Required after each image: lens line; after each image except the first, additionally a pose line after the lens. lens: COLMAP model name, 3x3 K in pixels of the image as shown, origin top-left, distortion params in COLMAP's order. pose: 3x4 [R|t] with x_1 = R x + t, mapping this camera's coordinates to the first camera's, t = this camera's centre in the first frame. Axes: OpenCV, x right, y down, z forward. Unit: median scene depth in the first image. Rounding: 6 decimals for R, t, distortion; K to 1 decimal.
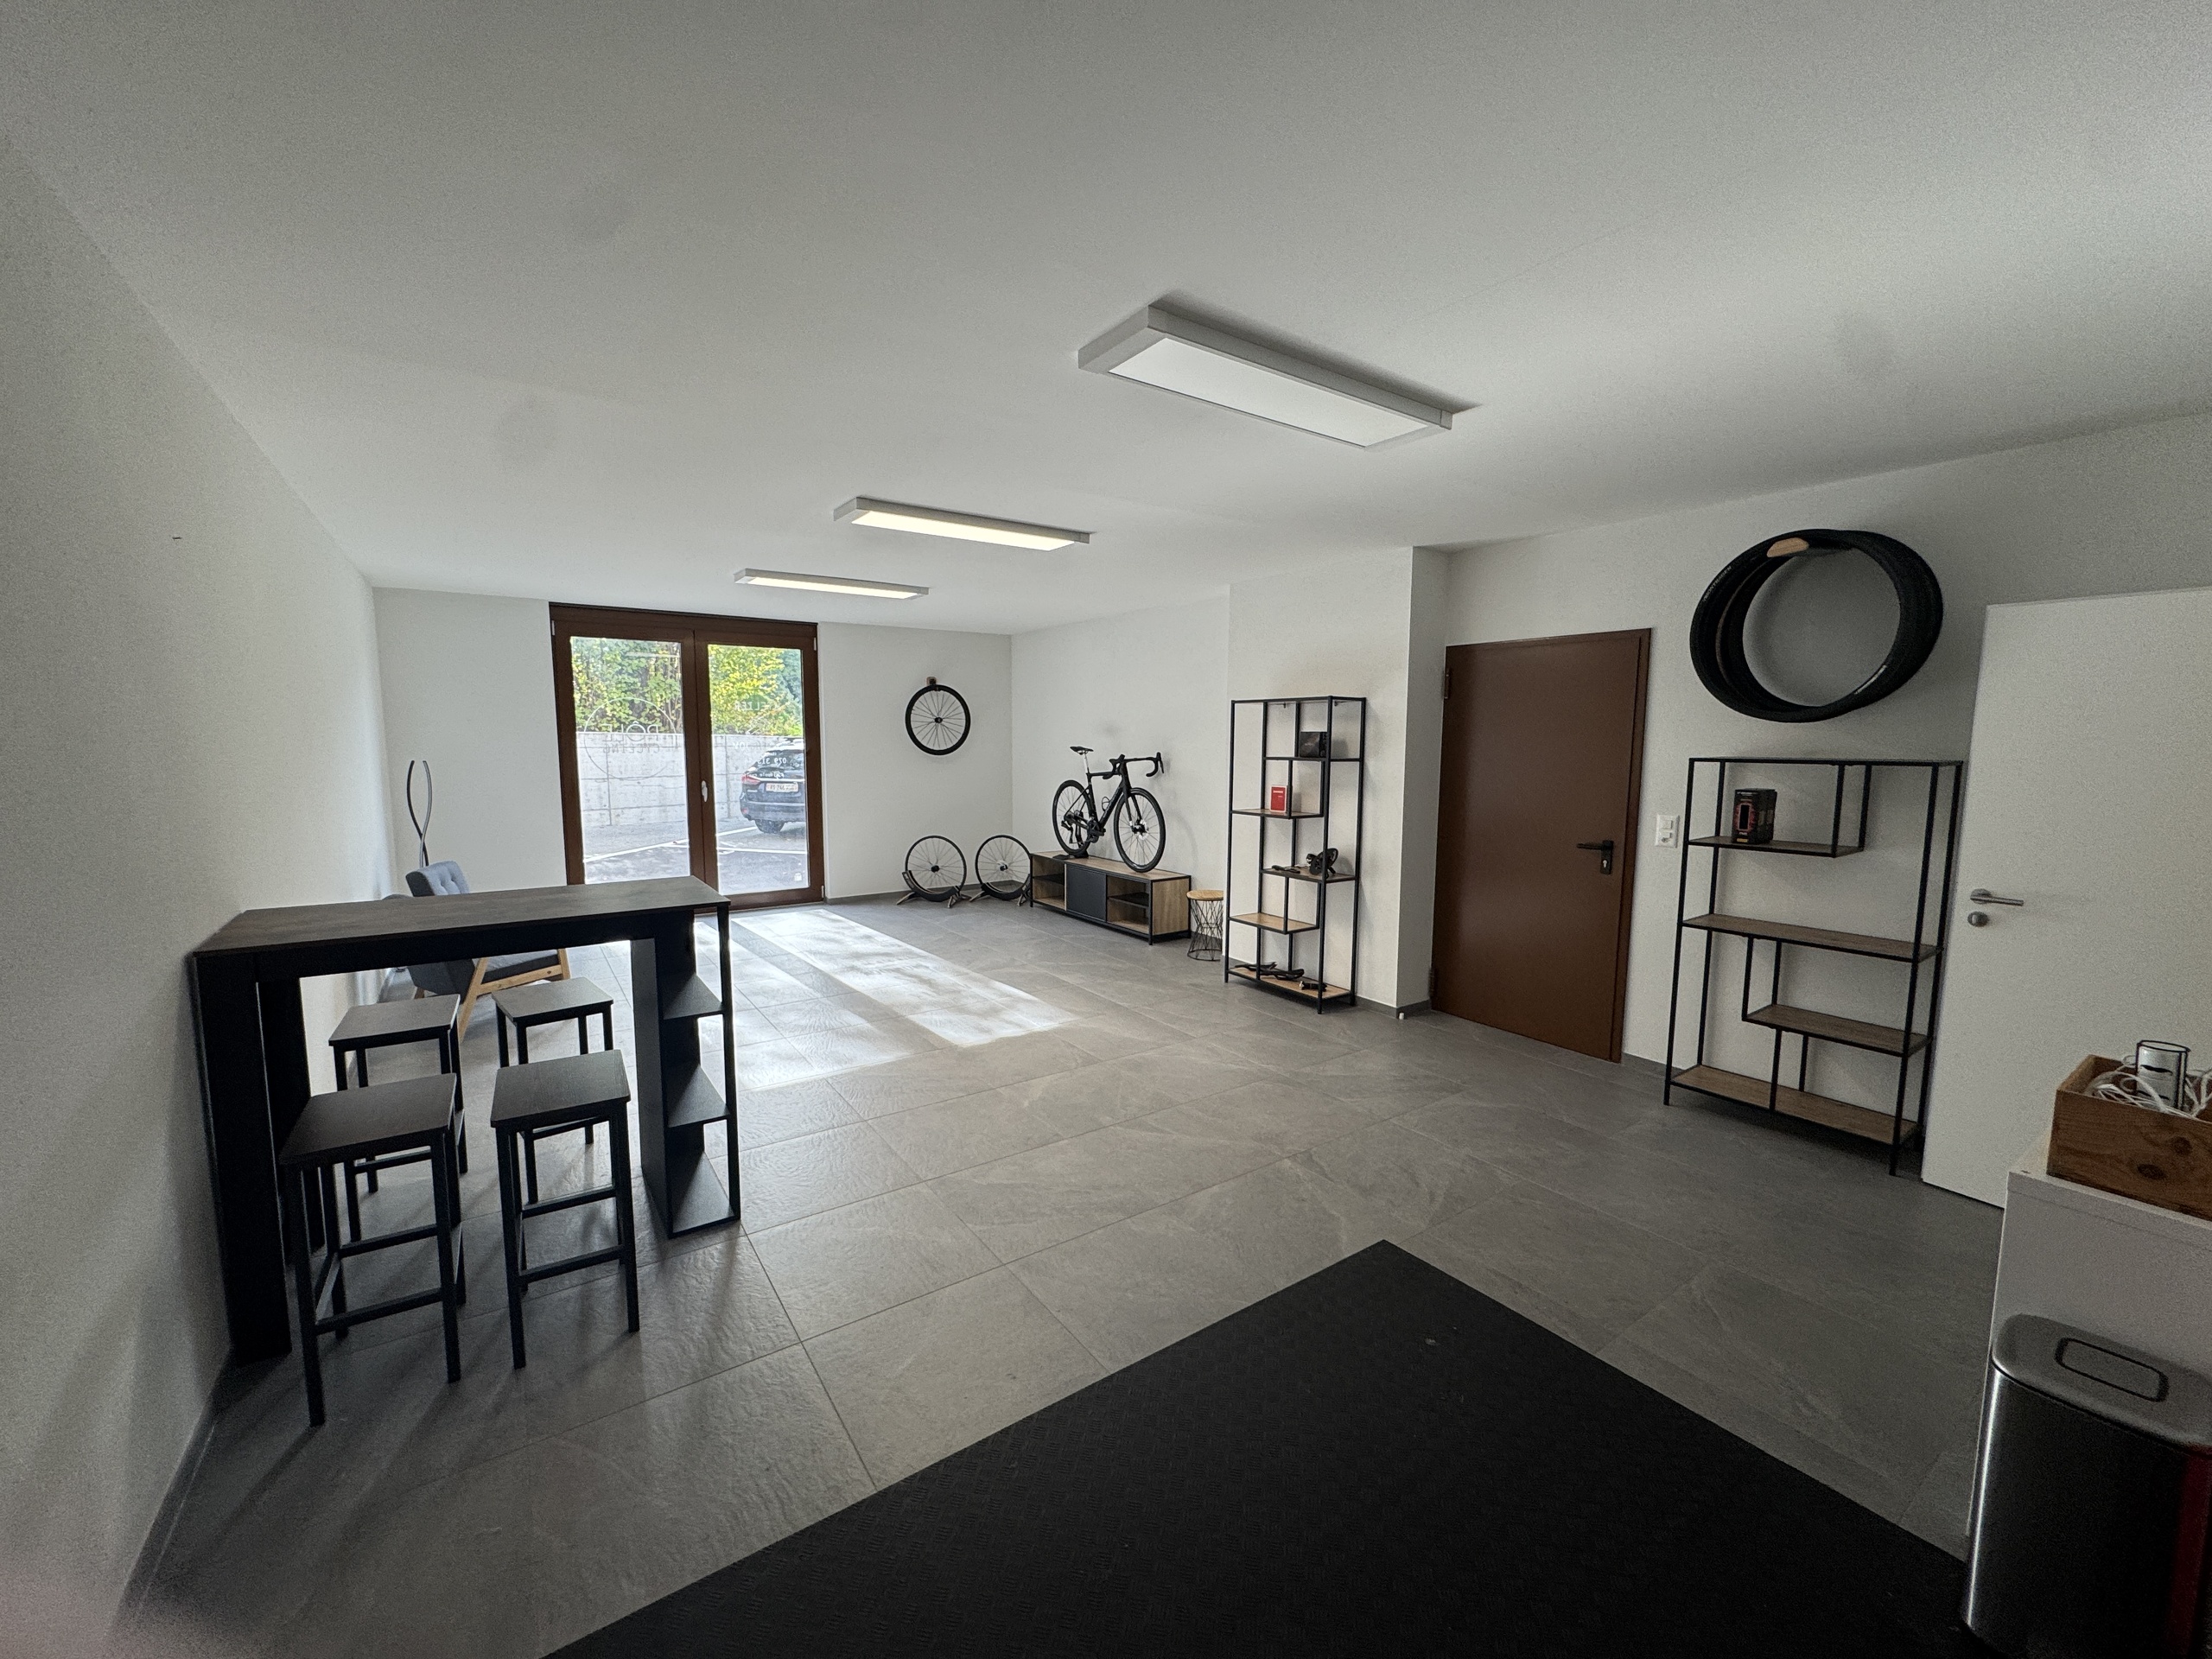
lens RADIAL K [[882.0, 0, 1104.4], [0, 882.0, 830.9], [0, 0, 1]] dist [-0.003689, -0.000230]
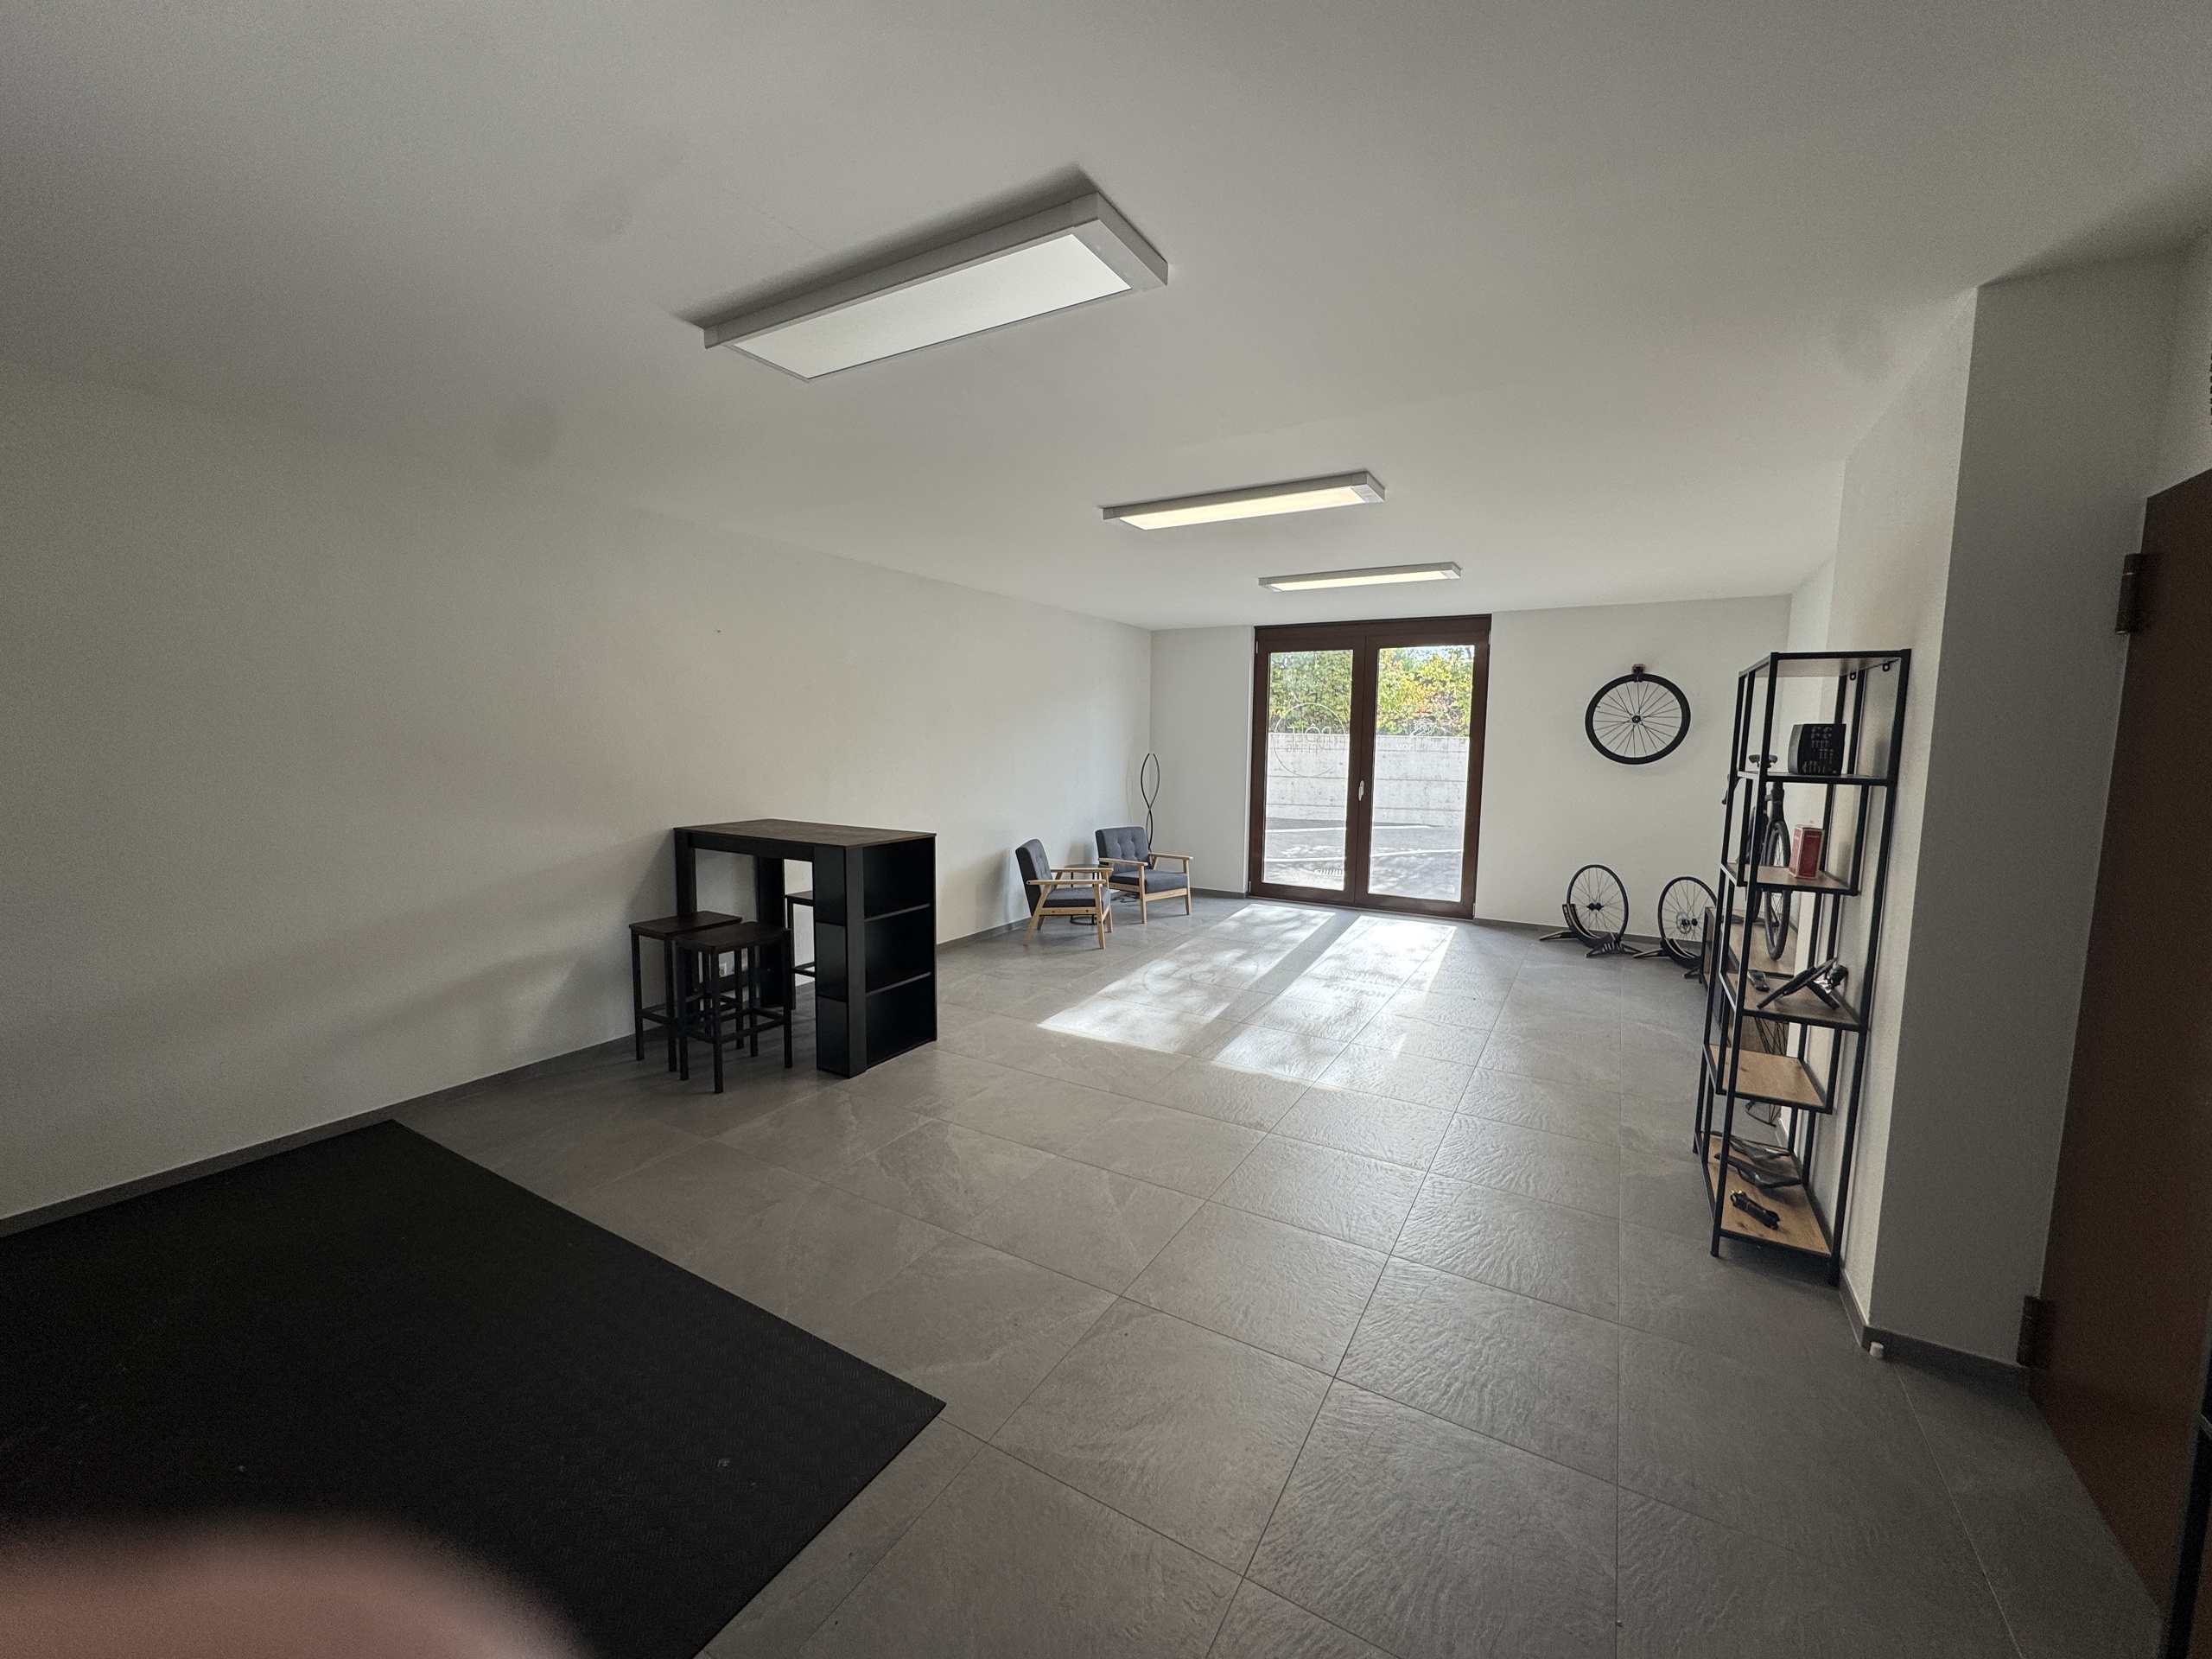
lens RADIAL K [[882.0, 0, 1102.7], [0, 882.0, 831.6], [0, 0, 1]] dist [-0.003689, -0.000230]
pose [[0.417149, 0.098370, -0.903499, 0.368444], [-0.107984, 0.992448, 0.058198, -0.024771], [0.902400, 0.073287, 0.424621, 0.287446]]
